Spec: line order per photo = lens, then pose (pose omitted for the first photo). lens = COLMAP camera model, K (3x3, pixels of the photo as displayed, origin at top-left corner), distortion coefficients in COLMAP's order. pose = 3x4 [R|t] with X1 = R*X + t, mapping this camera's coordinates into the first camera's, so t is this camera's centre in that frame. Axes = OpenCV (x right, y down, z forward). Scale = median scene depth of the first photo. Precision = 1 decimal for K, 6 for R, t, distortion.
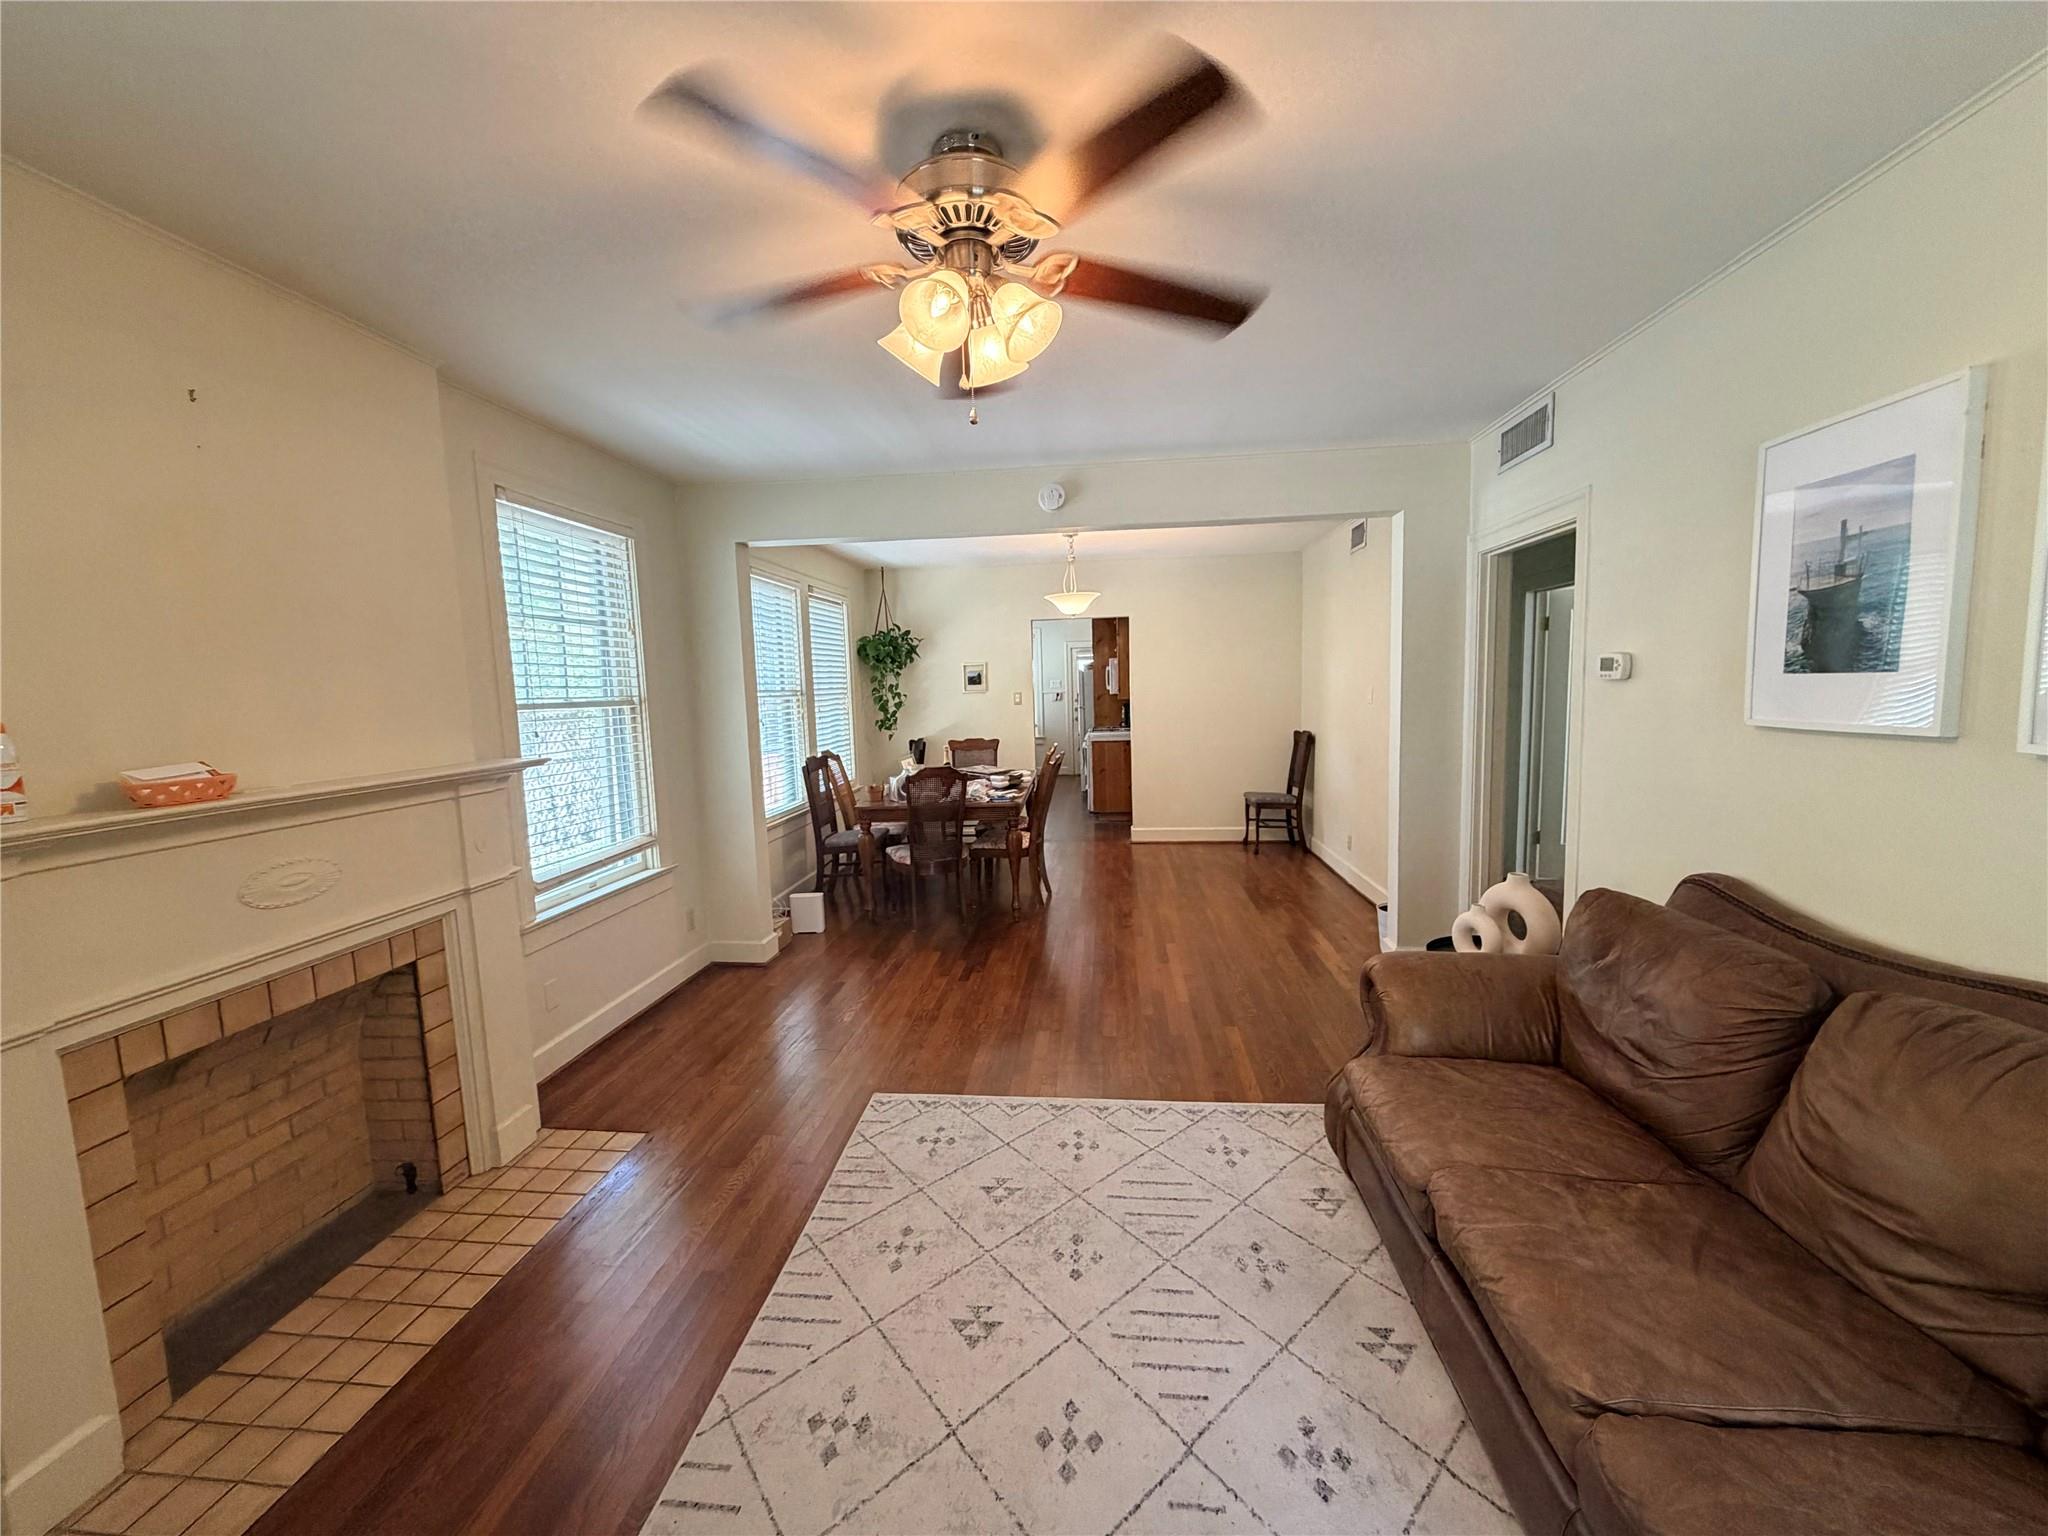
lens RADIAL K [[807.8, 0, 1012.6], [0, 807.8, 766.4], [0, 0, 1]] dist [-0.000374, -0.000051]
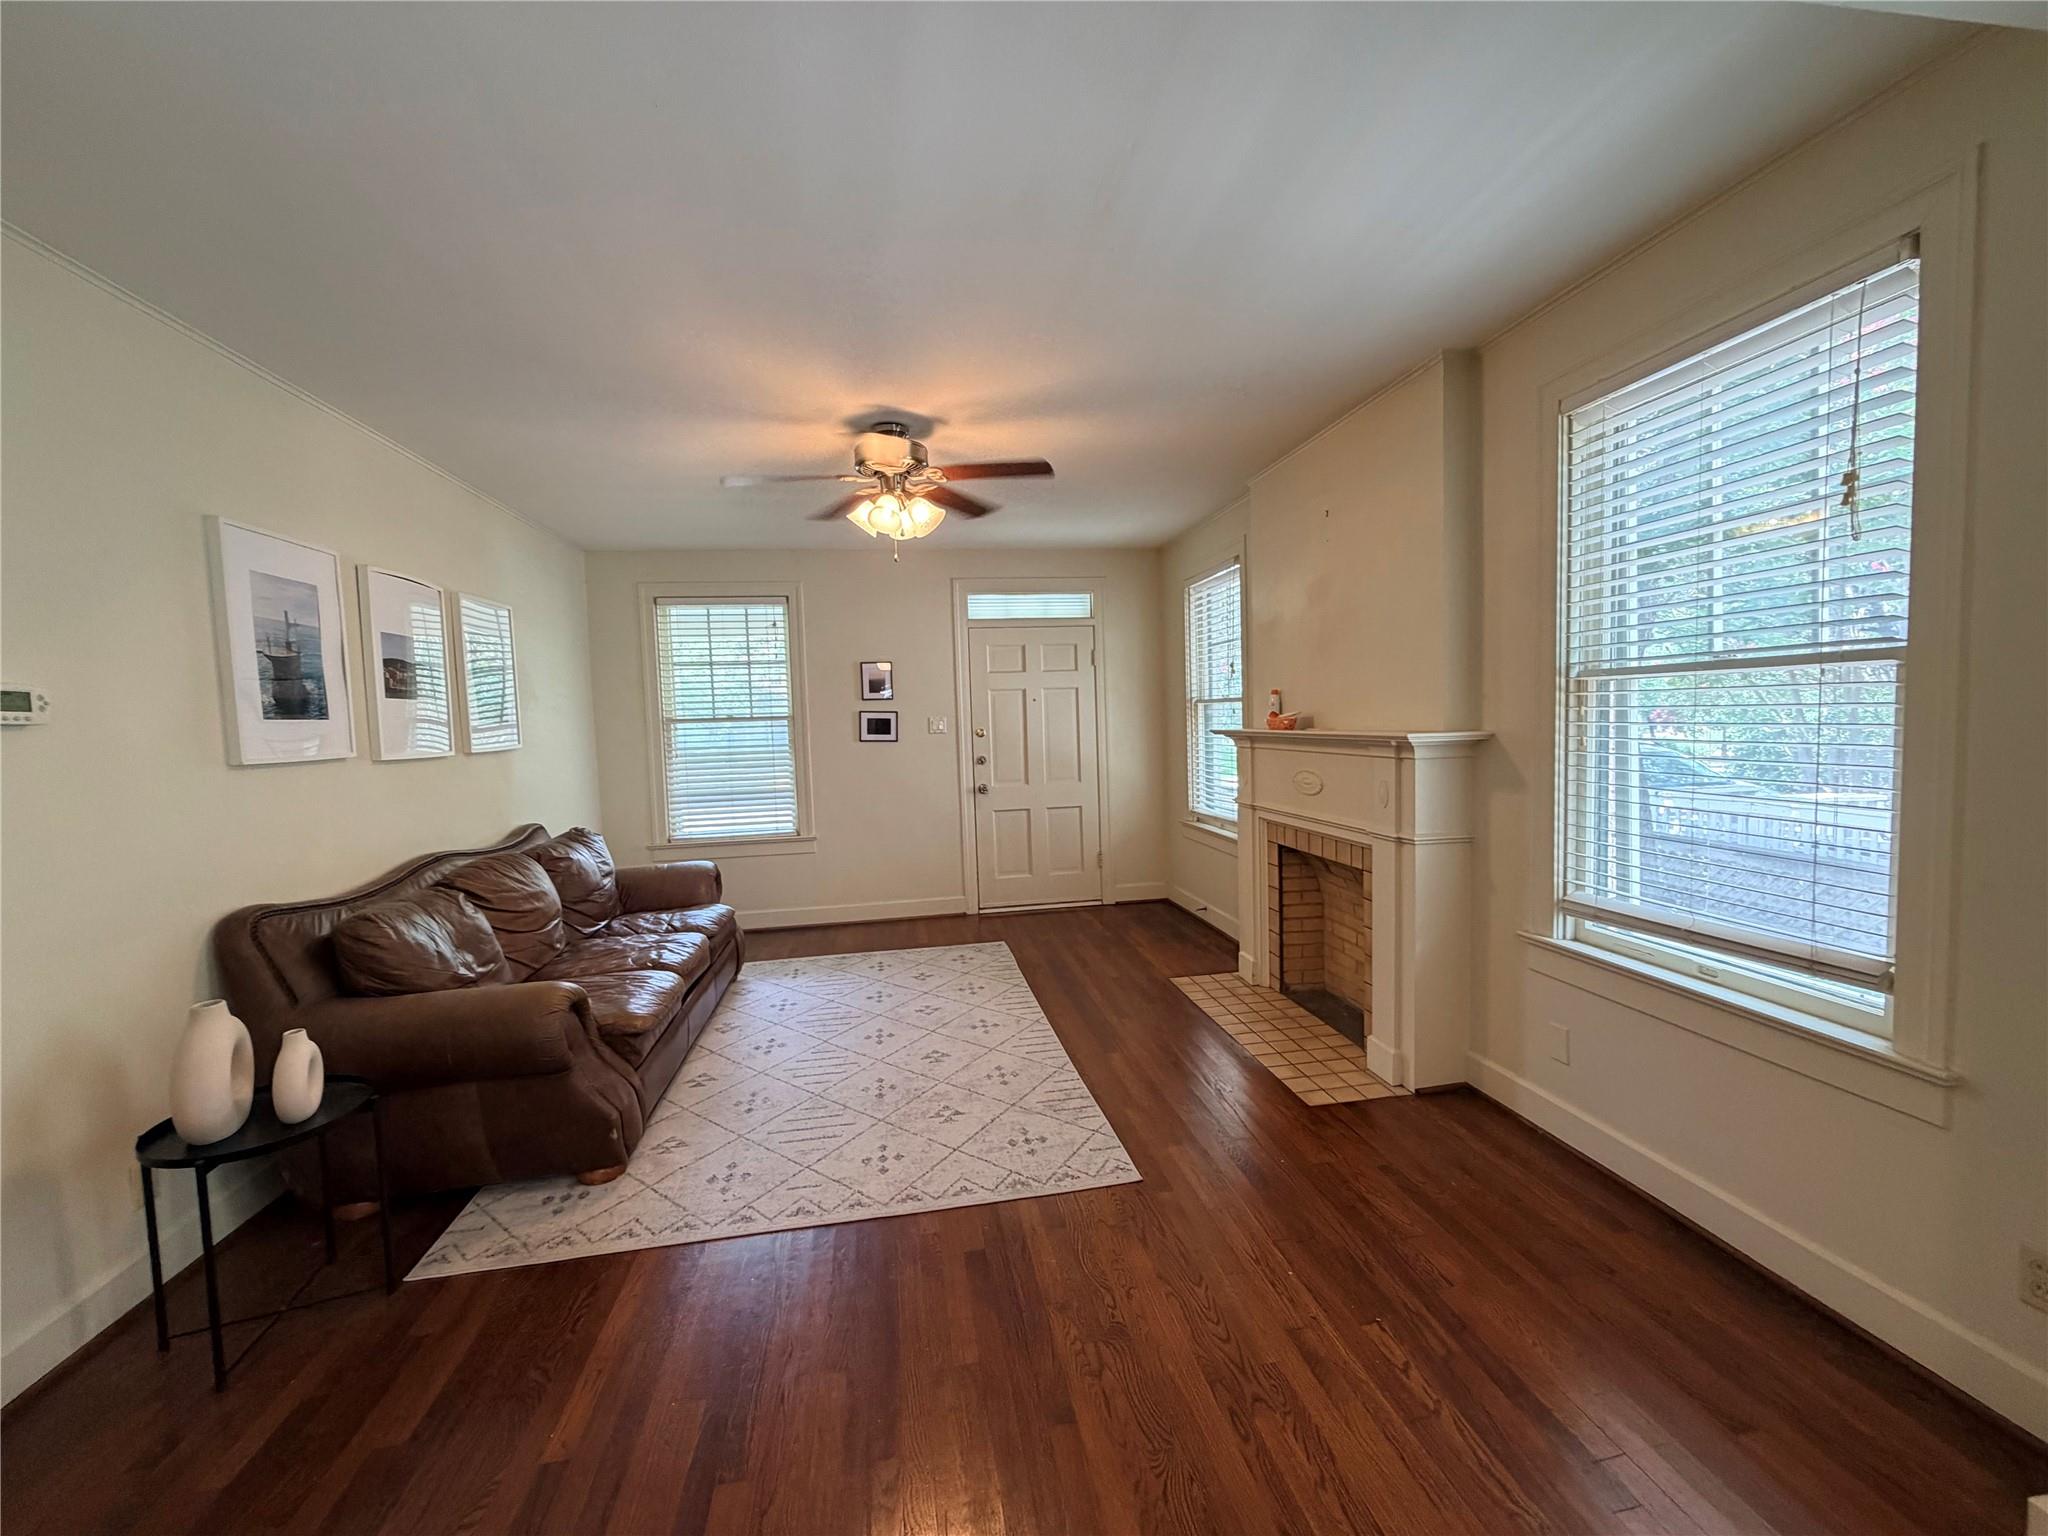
lens RADIAL K [[807.8, 0, 1015.7], [0, 807.8, 763.1], [0, 0, 1]] dist [-0.000374, -0.000051]
pose [[-0.960215, 0.079002, -0.267852, 0.201600], [0.035706, 0.986010, 0.162819, -0.213026], [0.276968, 0.146778, -0.949603, 2.535335]]
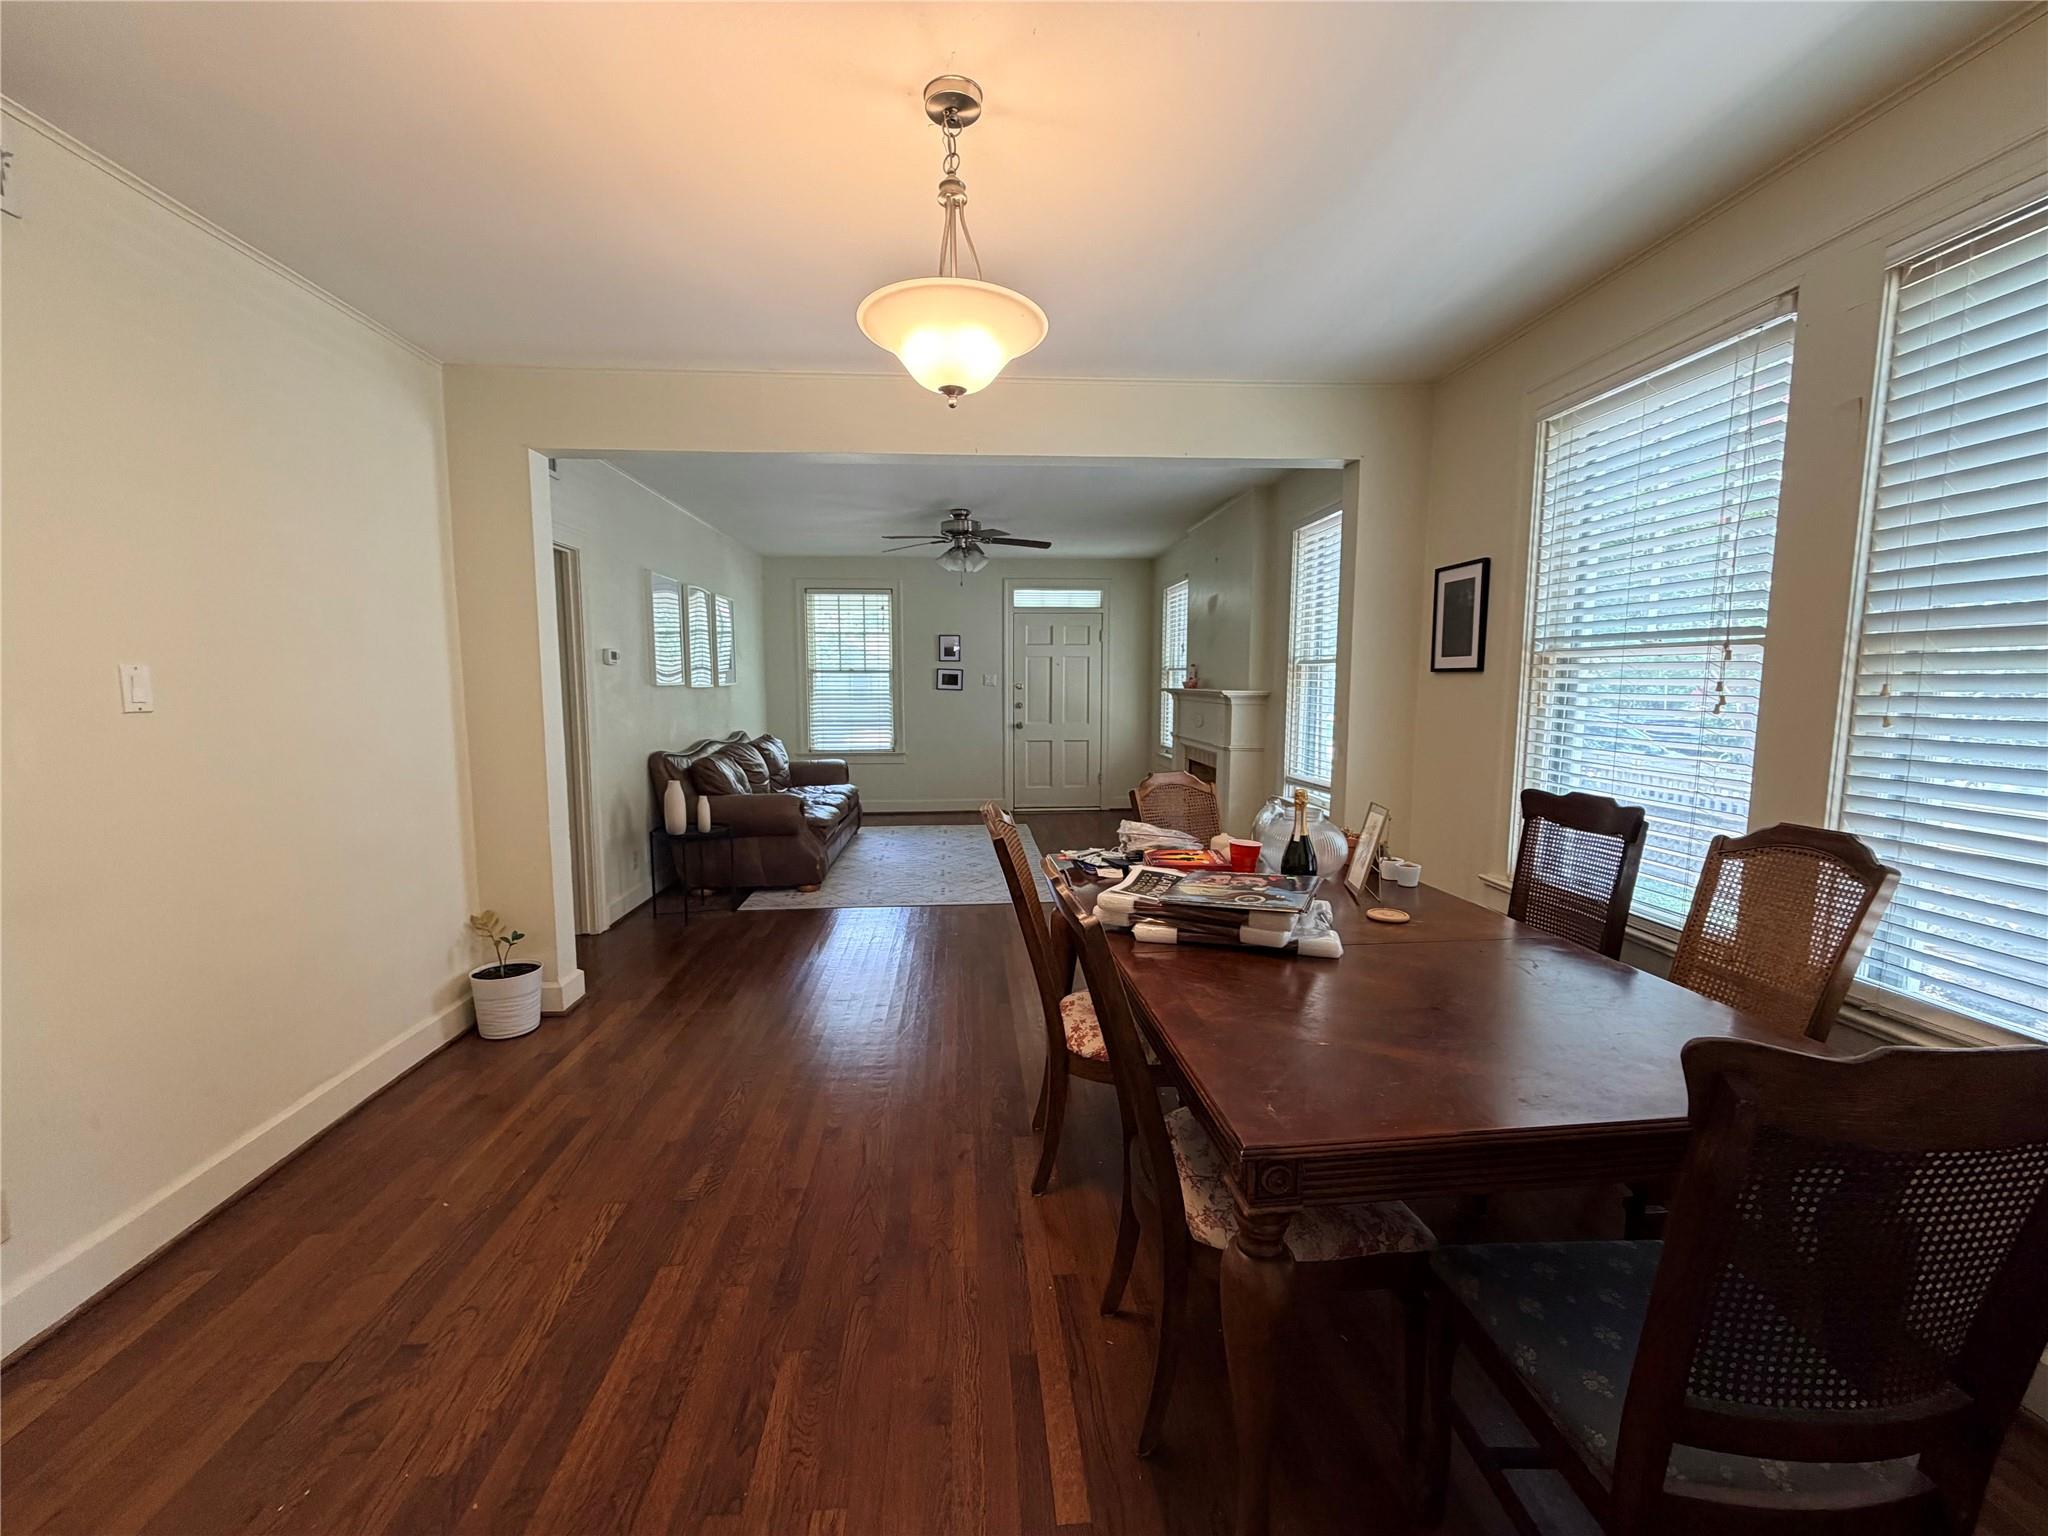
lens RADIAL K [[807.8, 0, 1021.1], [0, 807.8, 775.3], [0, 0, 1]] dist [-0.000374, -0.000051]
pose [[-0.981766, 0.054045, -0.182248, 0.315824], [0.012179, 0.974647, 0.223418, -0.337575], [0.189702, 0.217125, -0.957533, 3.828421]]
